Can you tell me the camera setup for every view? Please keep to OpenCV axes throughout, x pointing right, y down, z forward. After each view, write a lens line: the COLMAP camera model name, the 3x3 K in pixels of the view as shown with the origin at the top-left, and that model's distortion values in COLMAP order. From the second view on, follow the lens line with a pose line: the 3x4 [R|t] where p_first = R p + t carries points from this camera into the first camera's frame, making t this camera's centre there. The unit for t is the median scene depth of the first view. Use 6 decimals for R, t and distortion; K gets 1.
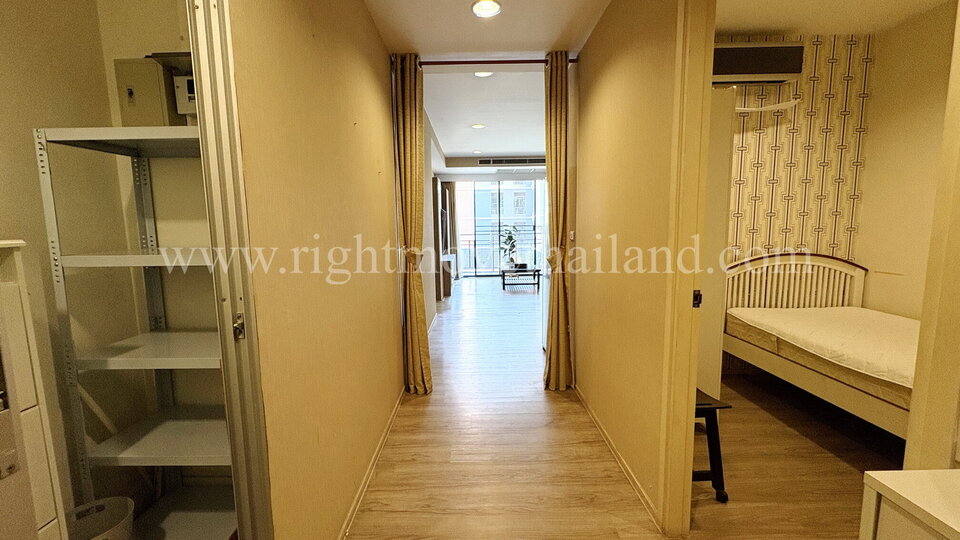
lens RADIAL K [[384.5, 0, 477.4], [0, 384.5, 271.7], [0, 0, 1]] dist [-0.001179, -0.000322]
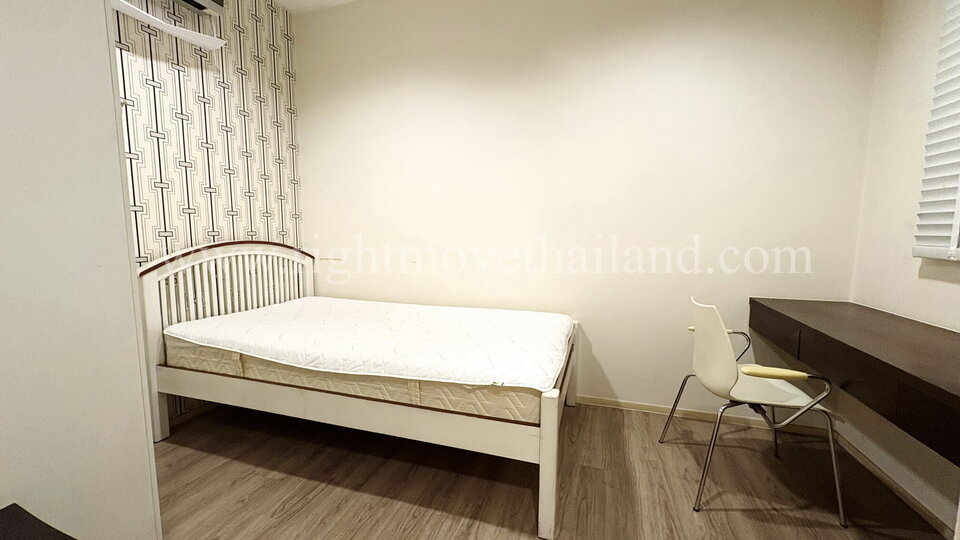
lens RADIAL K [[384.5, 0, 478.9], [0, 384.5, 271.3], [0, 0, 1]] dist [-0.001179, -0.000322]
pose [[0.323183, -0.082533, 0.942731, 0.221457], [0.100195, 0.993575, 0.052636, 0.021018], [-0.941018, 0.077446, 0.329375, 0.282245]]
